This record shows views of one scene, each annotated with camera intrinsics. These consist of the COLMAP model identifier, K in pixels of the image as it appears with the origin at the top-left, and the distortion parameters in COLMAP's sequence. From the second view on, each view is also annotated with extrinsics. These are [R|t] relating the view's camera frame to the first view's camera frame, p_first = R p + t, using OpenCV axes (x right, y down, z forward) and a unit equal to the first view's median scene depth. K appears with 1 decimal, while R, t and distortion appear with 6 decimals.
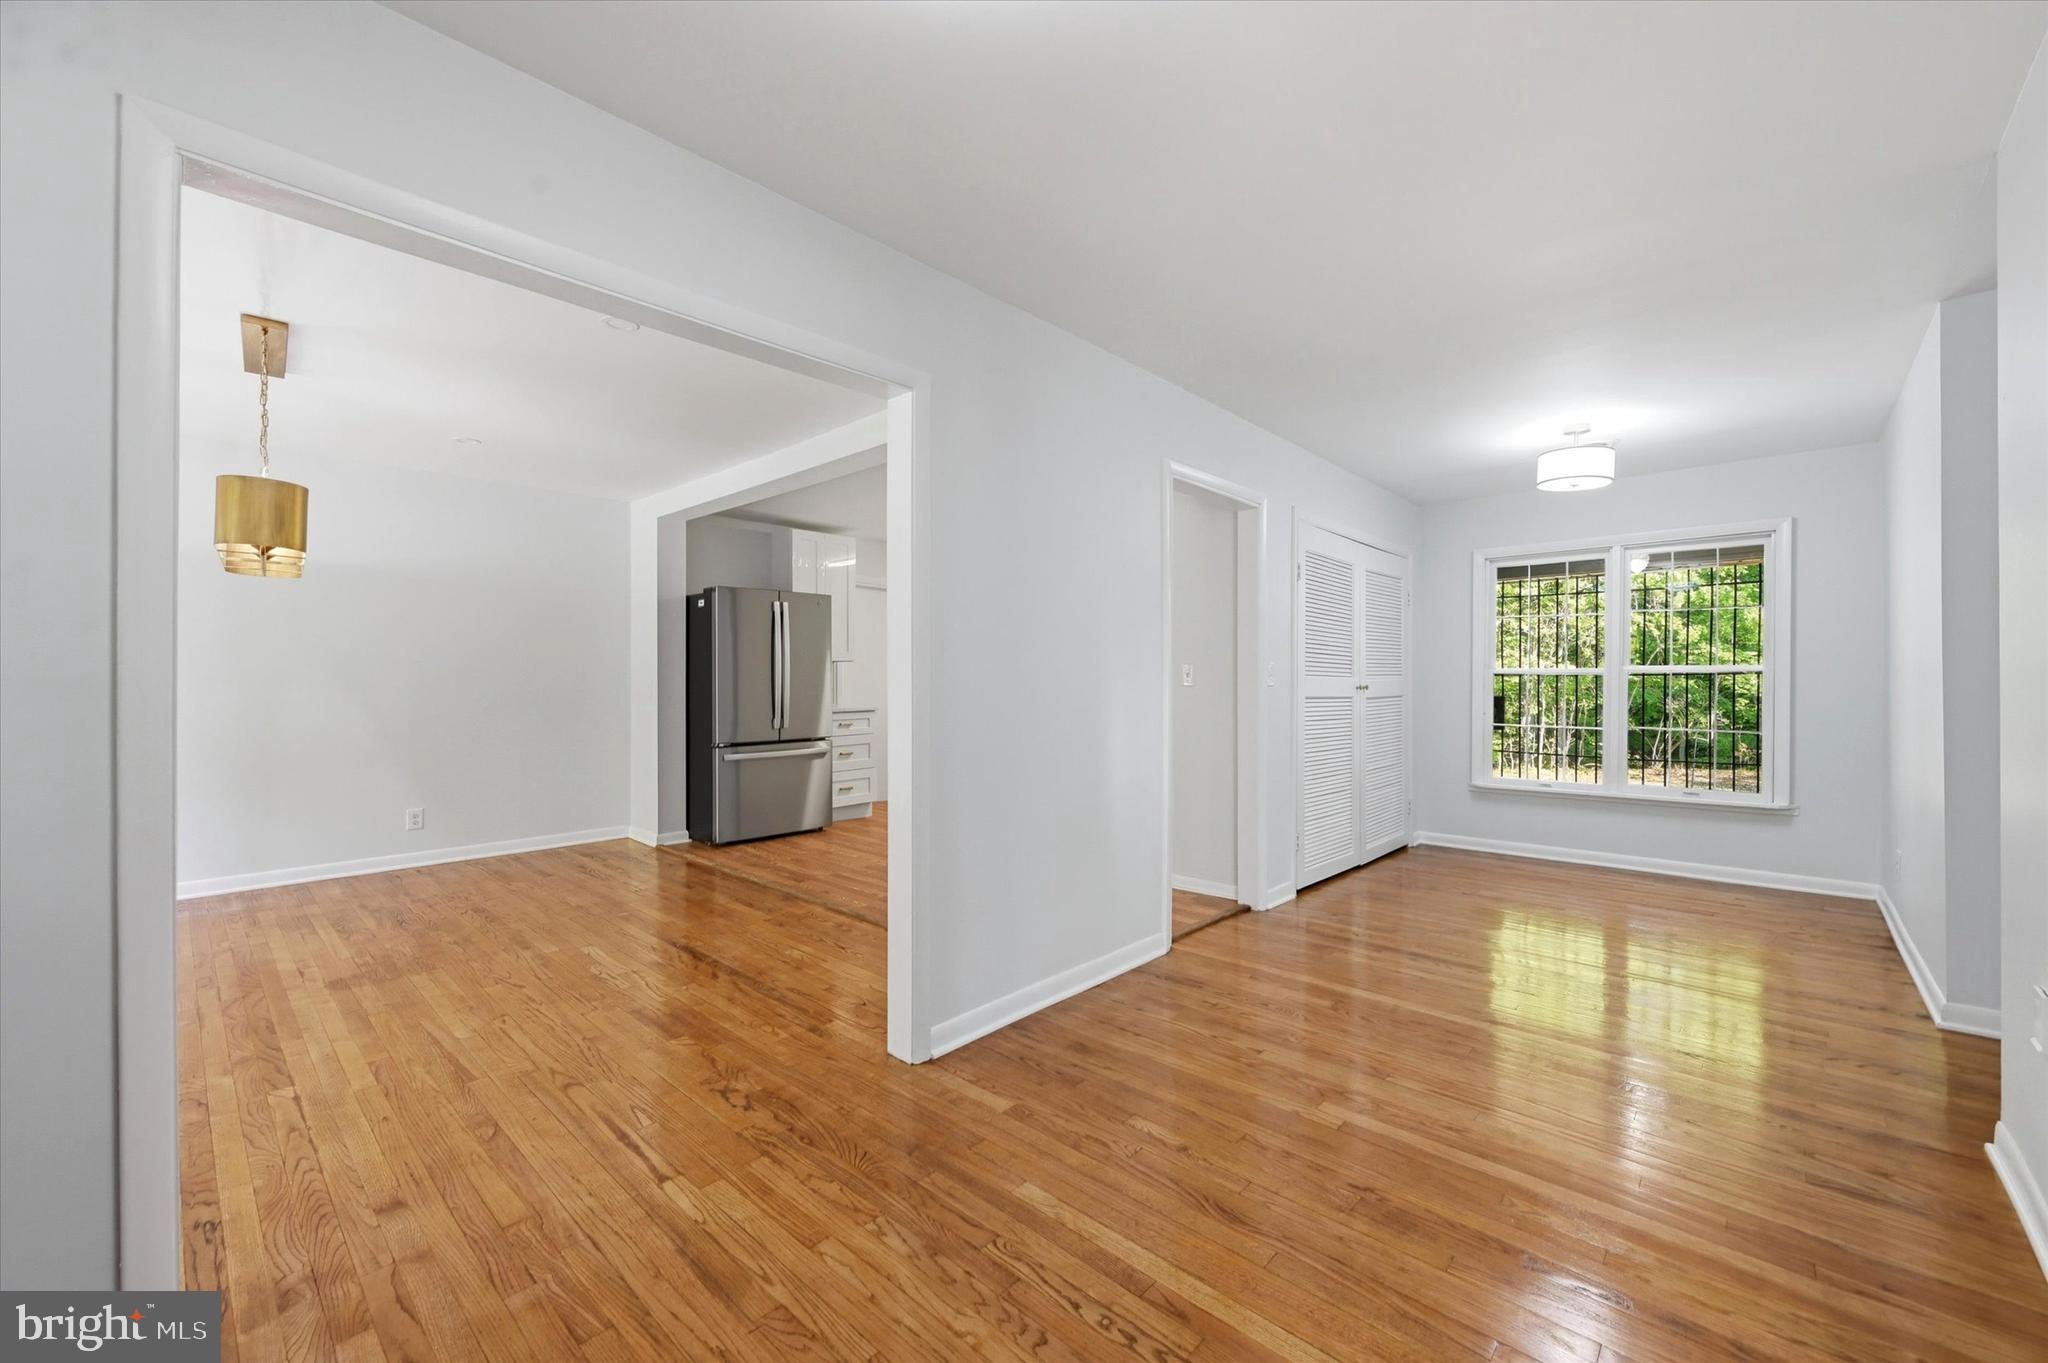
lens RADIAL K [[801.6, 0, 1025.1], [0, 801.6, 674.1], [0, 0, 1]] dist [-0.003473, 0.000007]
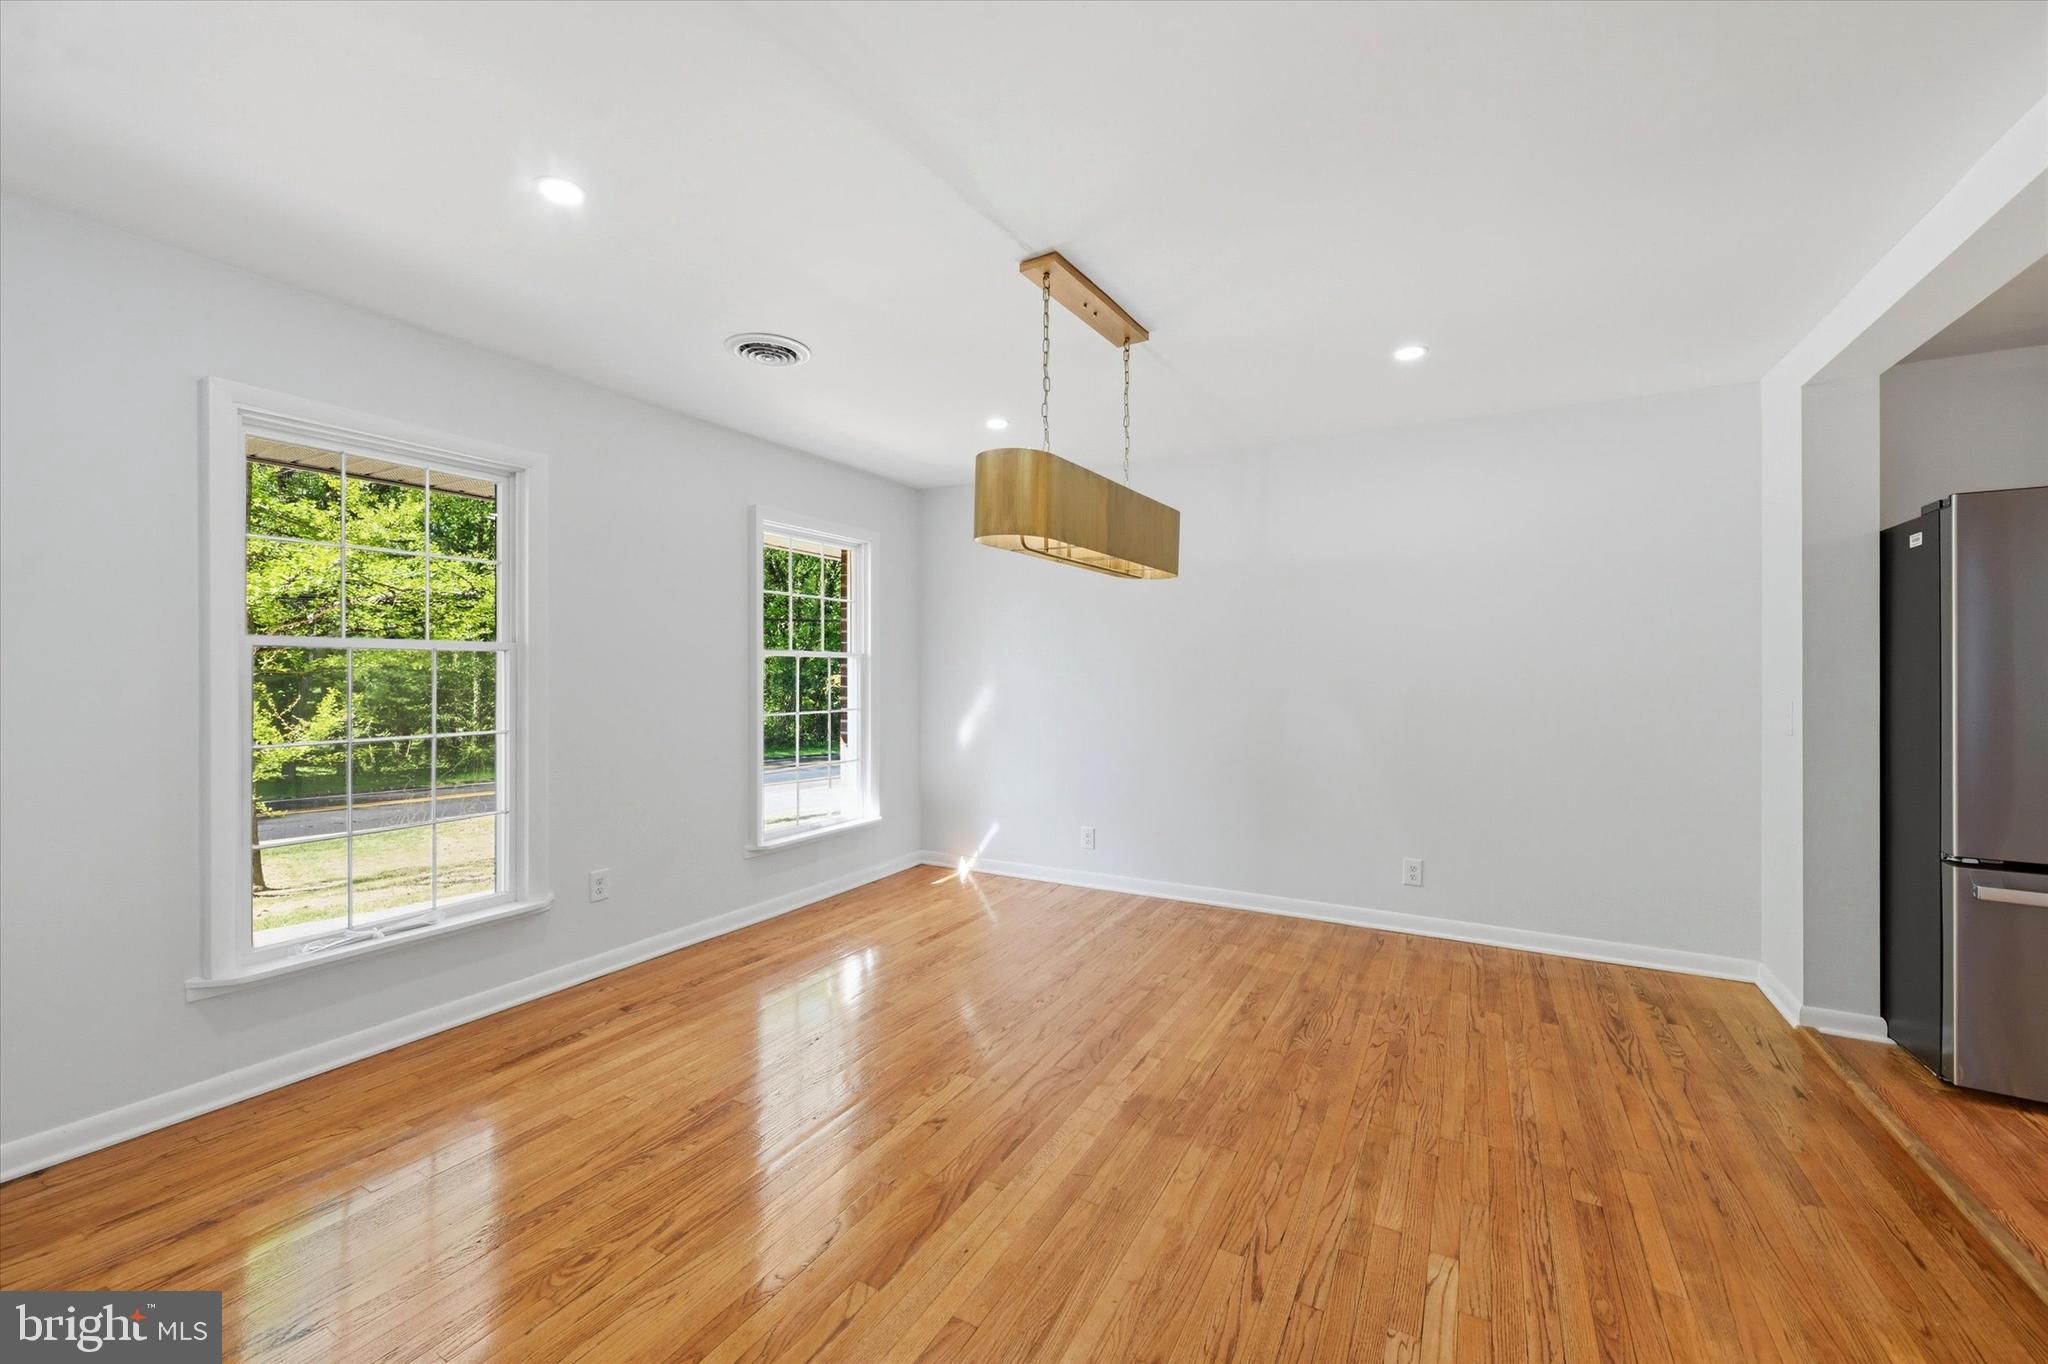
lens RADIAL K [[801.6, 0, 1025.1], [0, 801.6, 674.6], [0, 0, 1]] dist [-0.003473, 0.000007]
pose [[0.241872, 0.001123, -0.970307, -0.130758], [-0.000721, 0.999999, 0.000978, -0.017772], [0.970308, 0.000463, 0.241873, 0.617597]]
